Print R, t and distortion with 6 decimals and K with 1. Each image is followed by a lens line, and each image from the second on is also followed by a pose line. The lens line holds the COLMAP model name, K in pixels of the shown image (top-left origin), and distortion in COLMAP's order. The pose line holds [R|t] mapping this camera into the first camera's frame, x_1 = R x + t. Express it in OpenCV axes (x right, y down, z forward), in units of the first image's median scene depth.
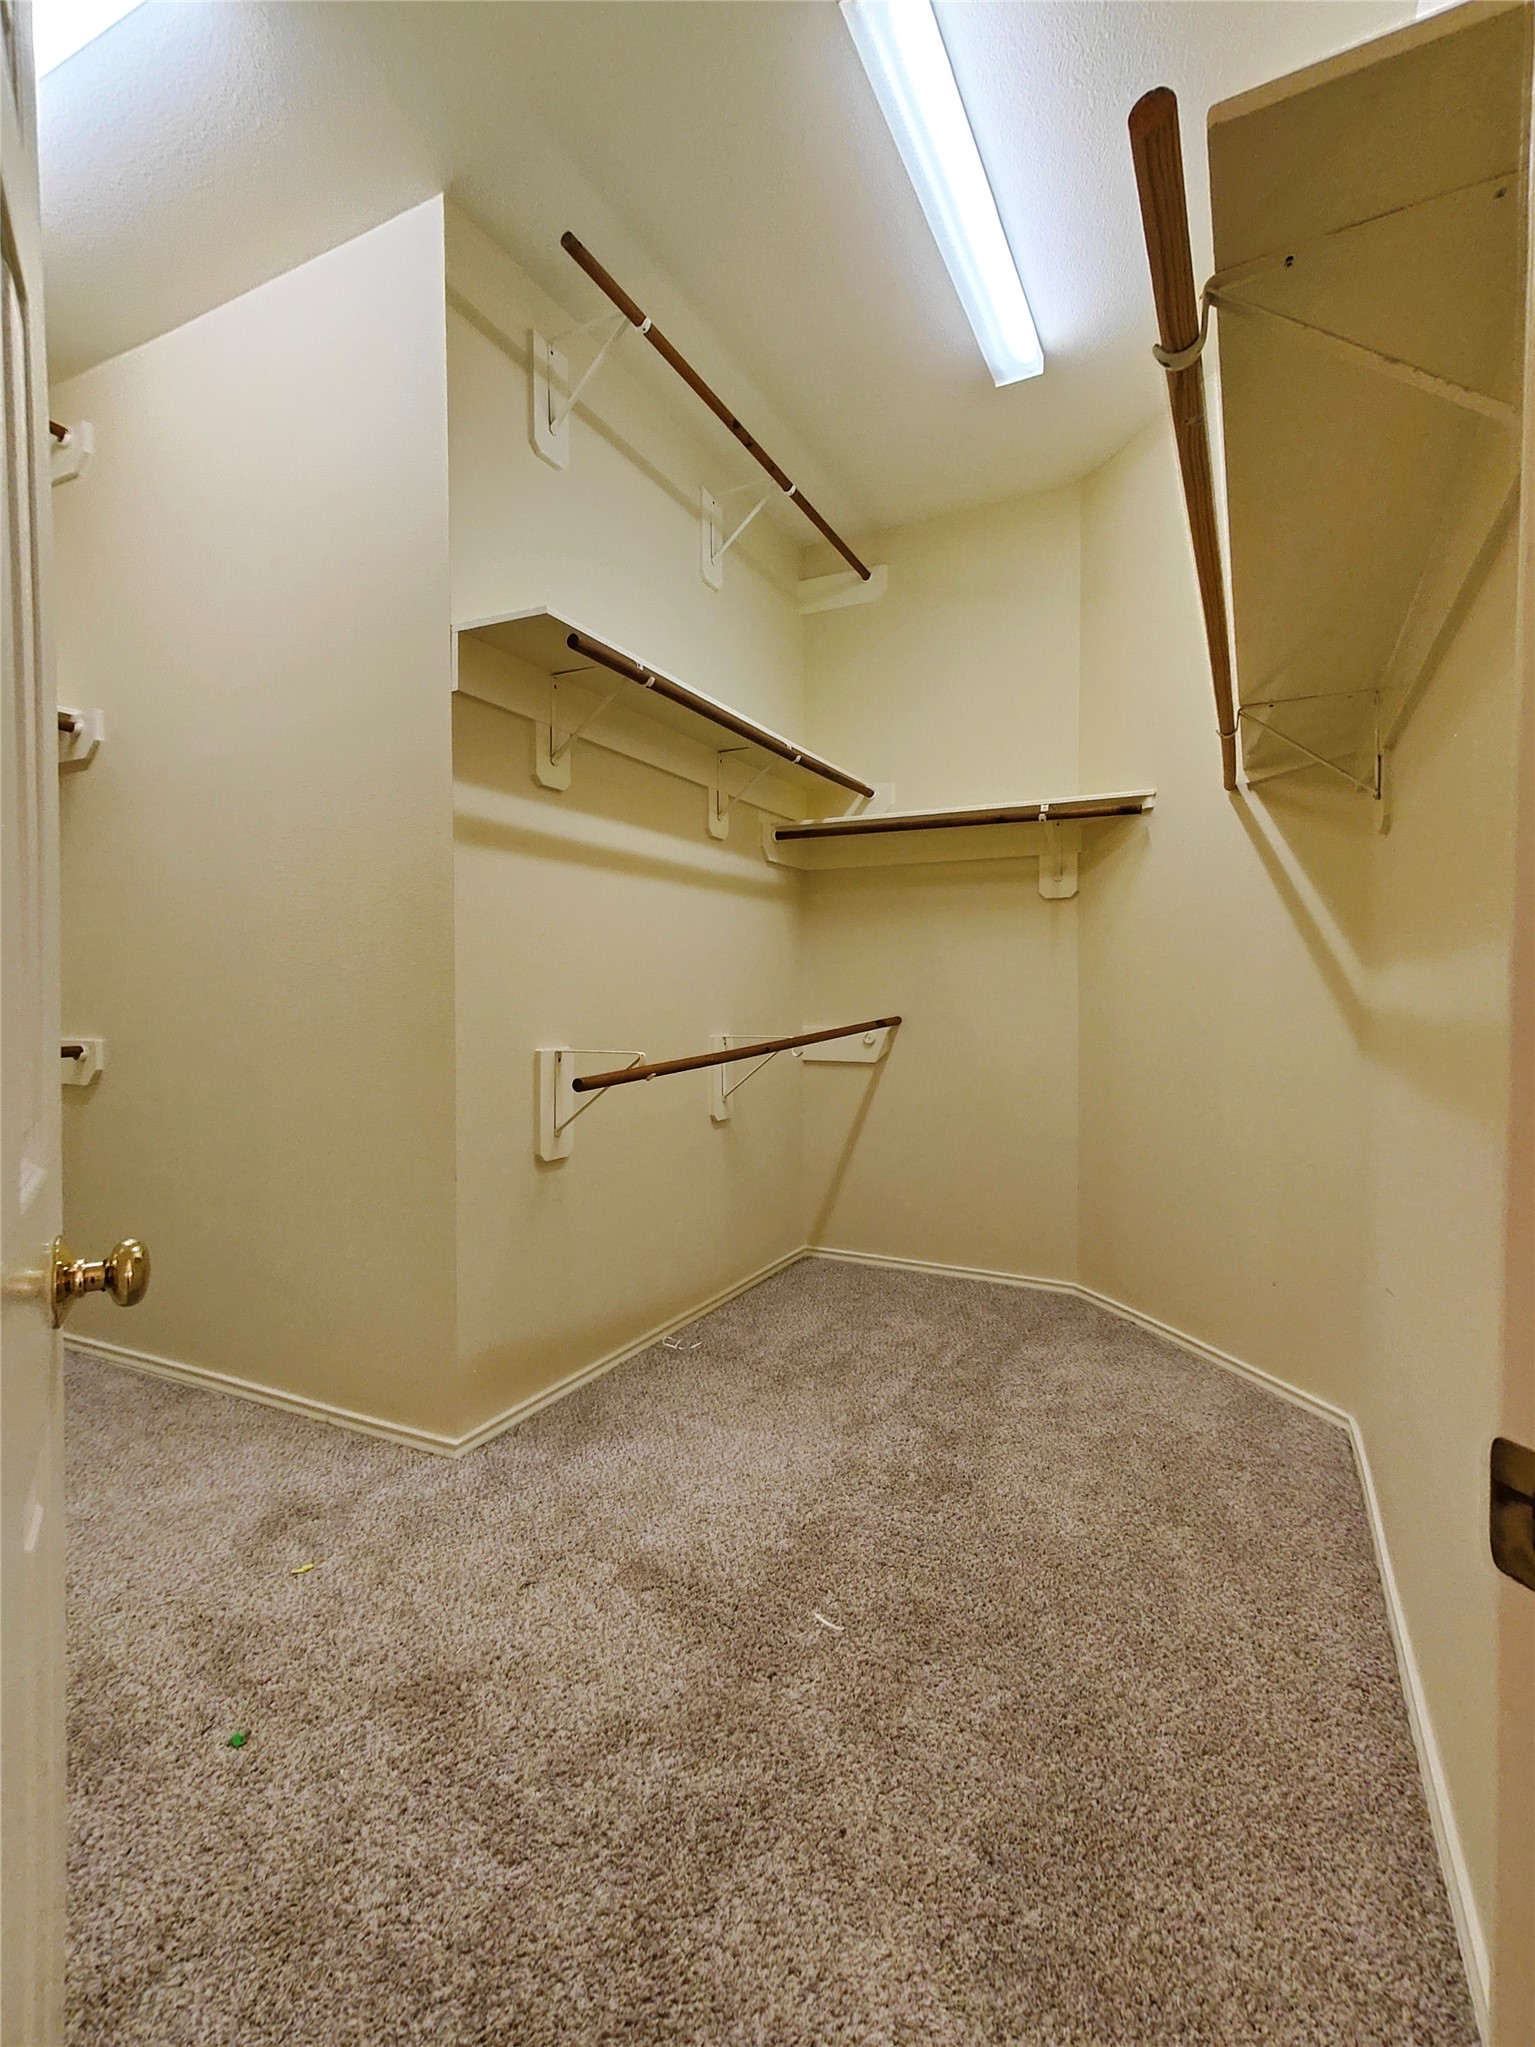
lens RADIAL K [[962.7, 0, 787.5], [0, 962.7, 1014.9], [0, 0, 1]] dist [0.011028, 0.002697]
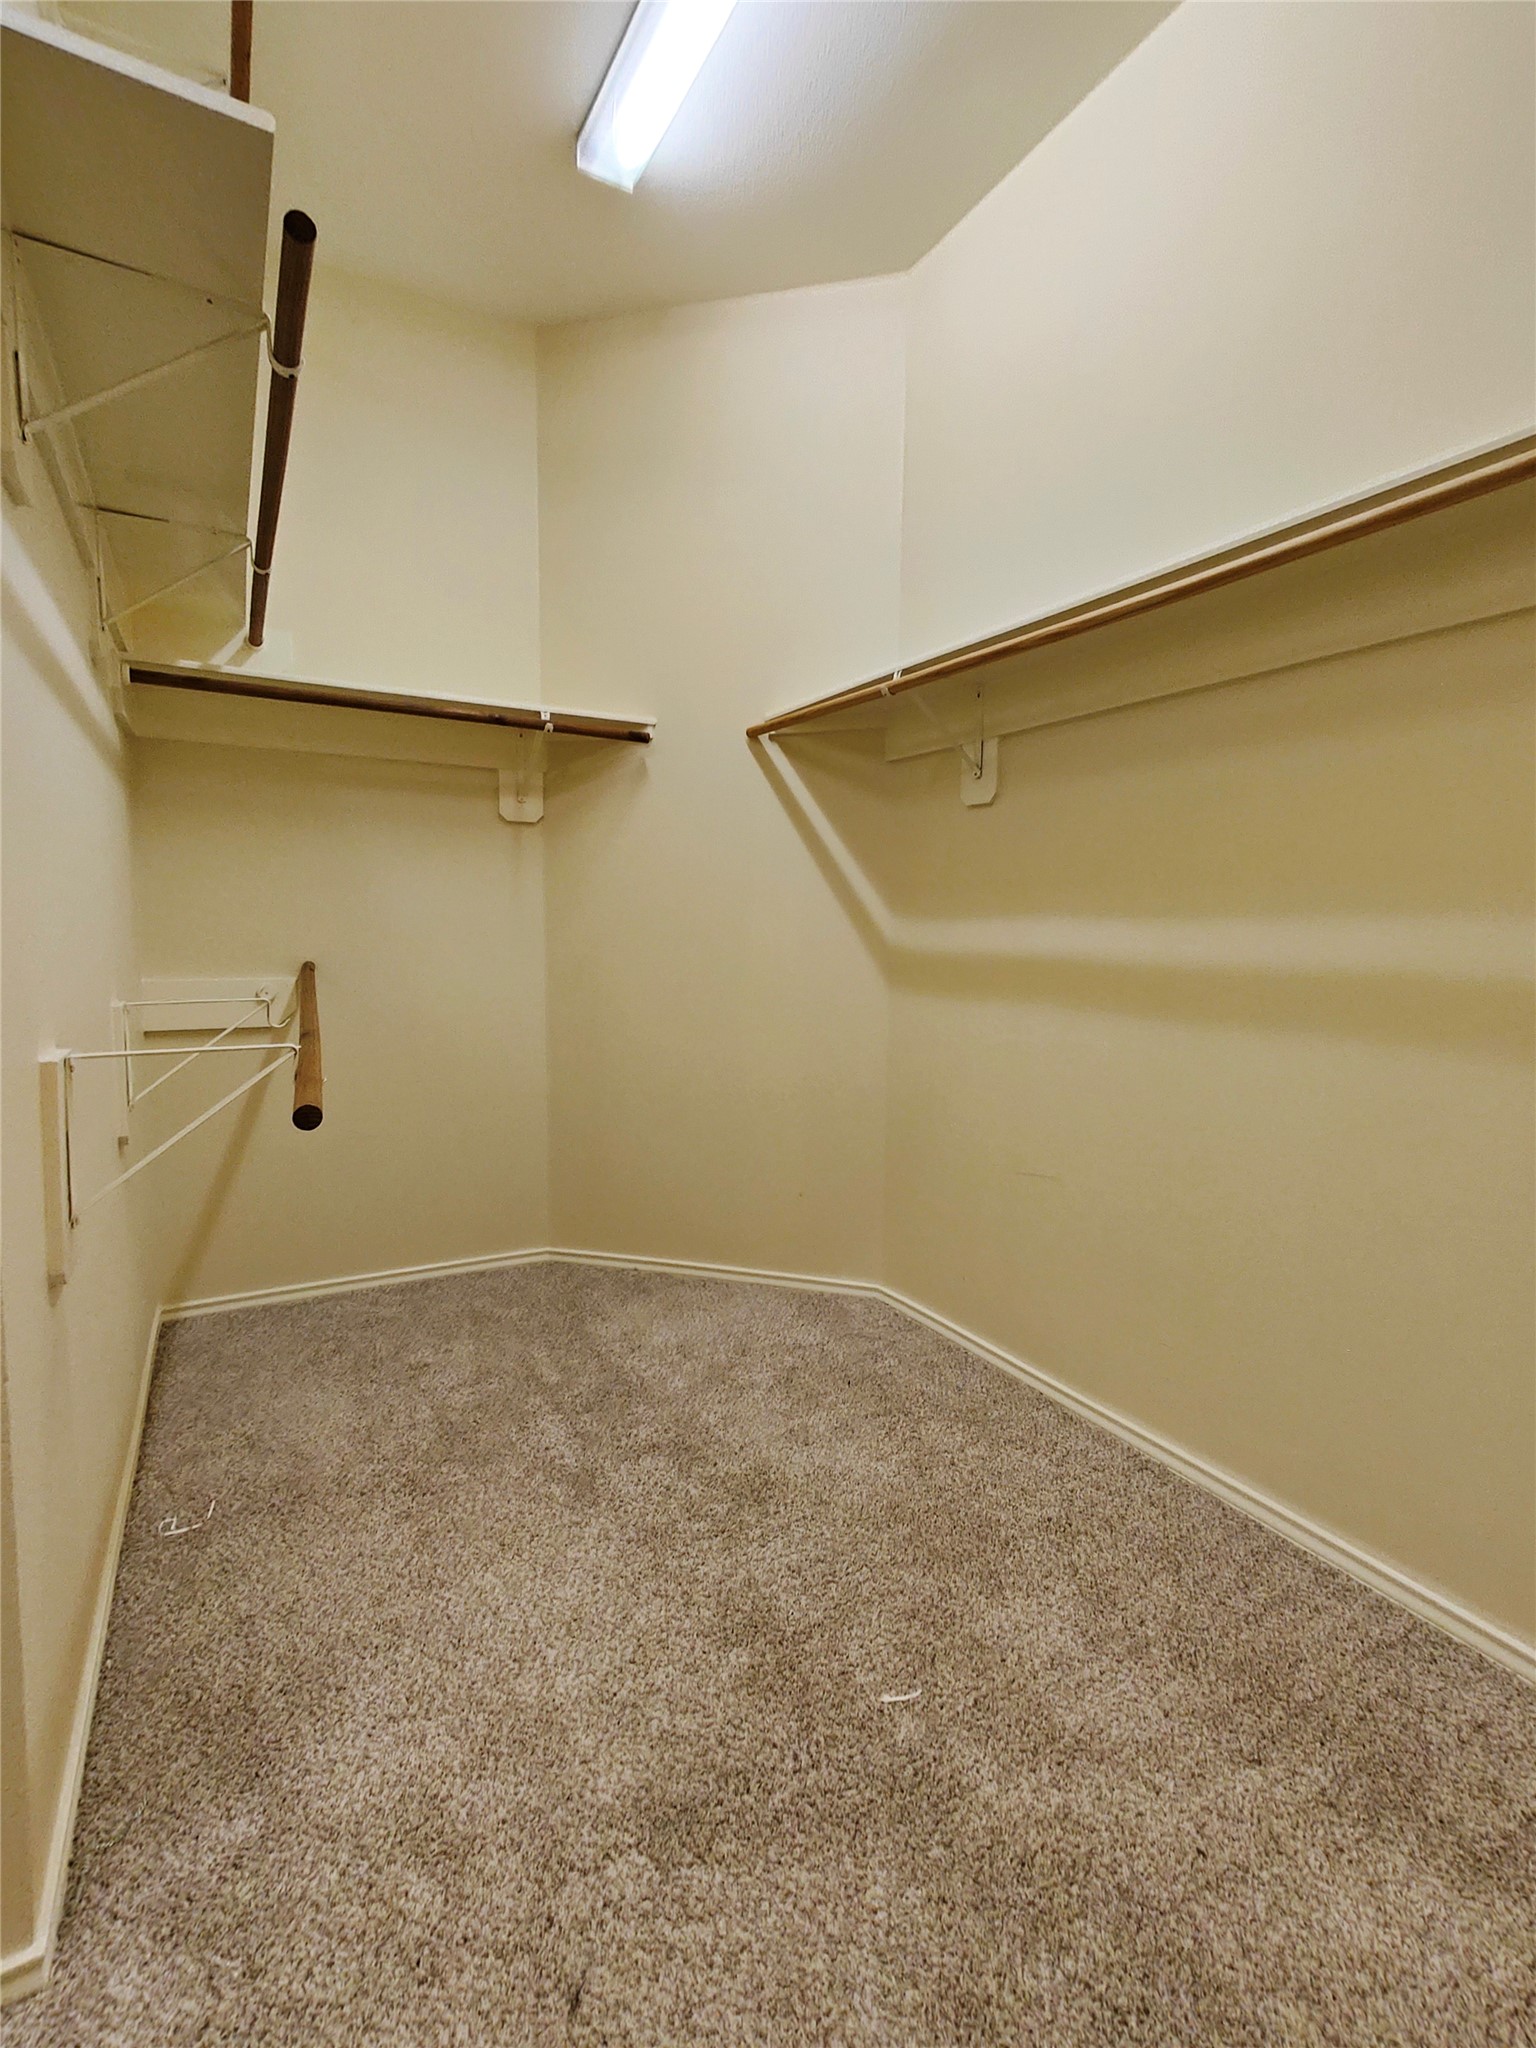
lens RADIAL K [[963.2, 0, 799.1], [0, 963.2, 1019.1], [0, 0, 1]] dist [0.011028, 0.002697]
pose [[0.553245, -0.075418, 0.829598, -0.433313], [0.007386, 0.996298, 0.085647, -0.022471], [-0.832986, -0.041256, 0.551754, 0.412184]]
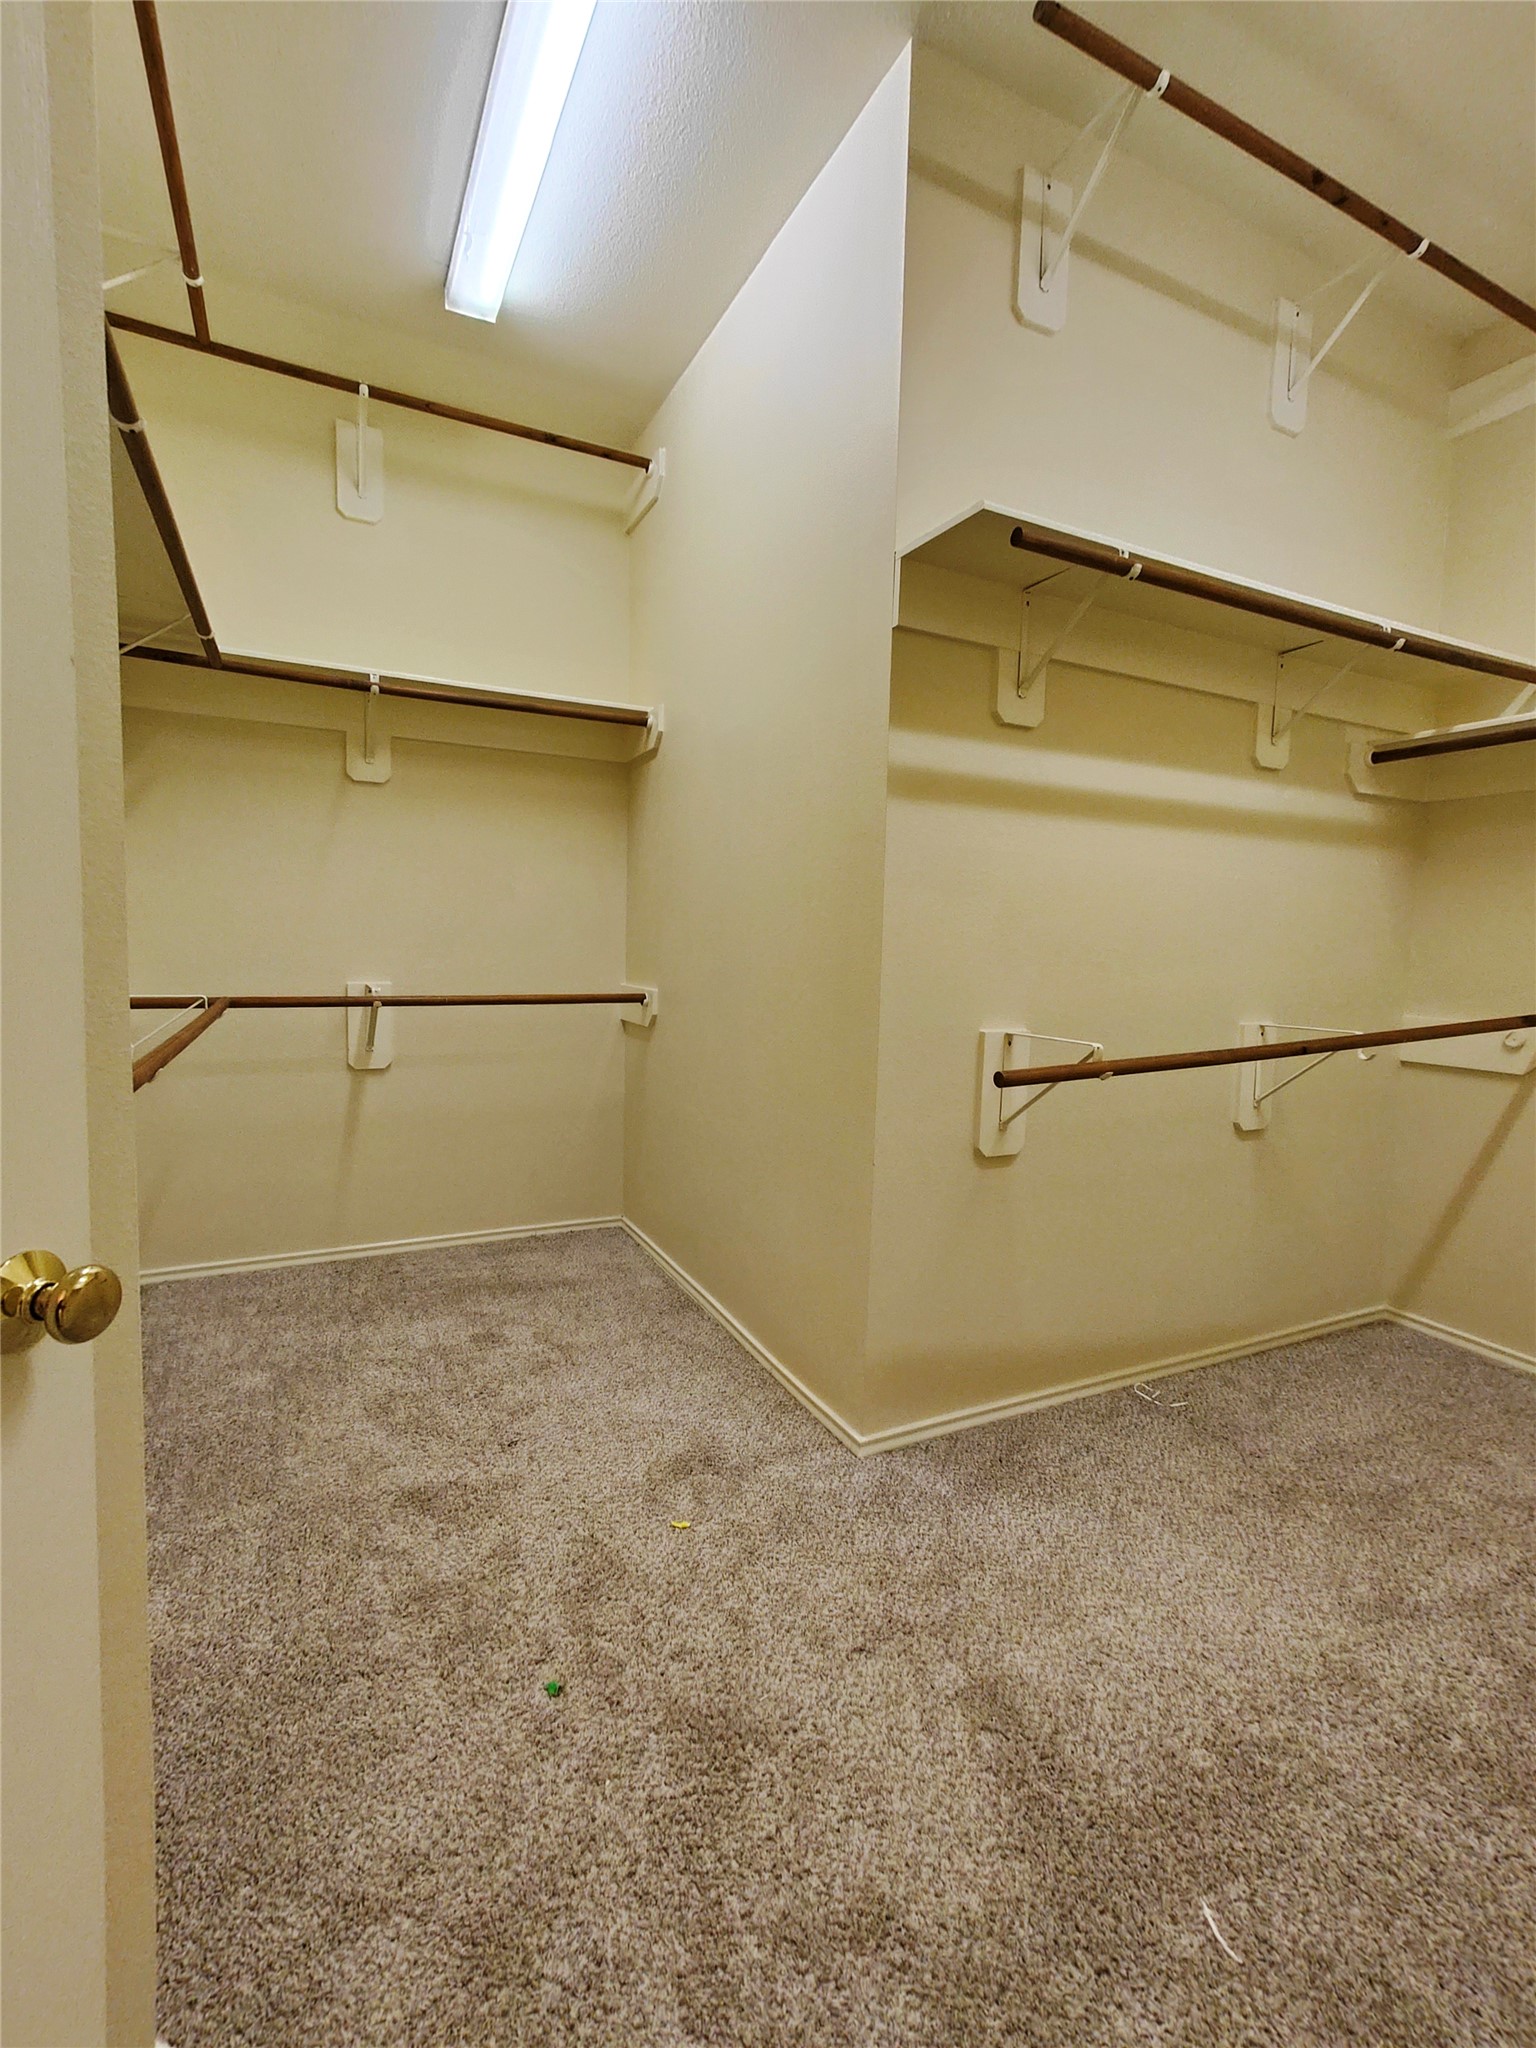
lens RADIAL K [[932.7, 0, 768.0], [0, 932.7, 1011.6], [0, 0, 1]] dist [0.010643, -0.000423]
pose [[0.795423, 0.068618, -0.602158, 0.093154], [-0.039626, 0.997332, 0.061305, -0.024458], [0.604758, -0.024902, 0.796020, 0.199311]]
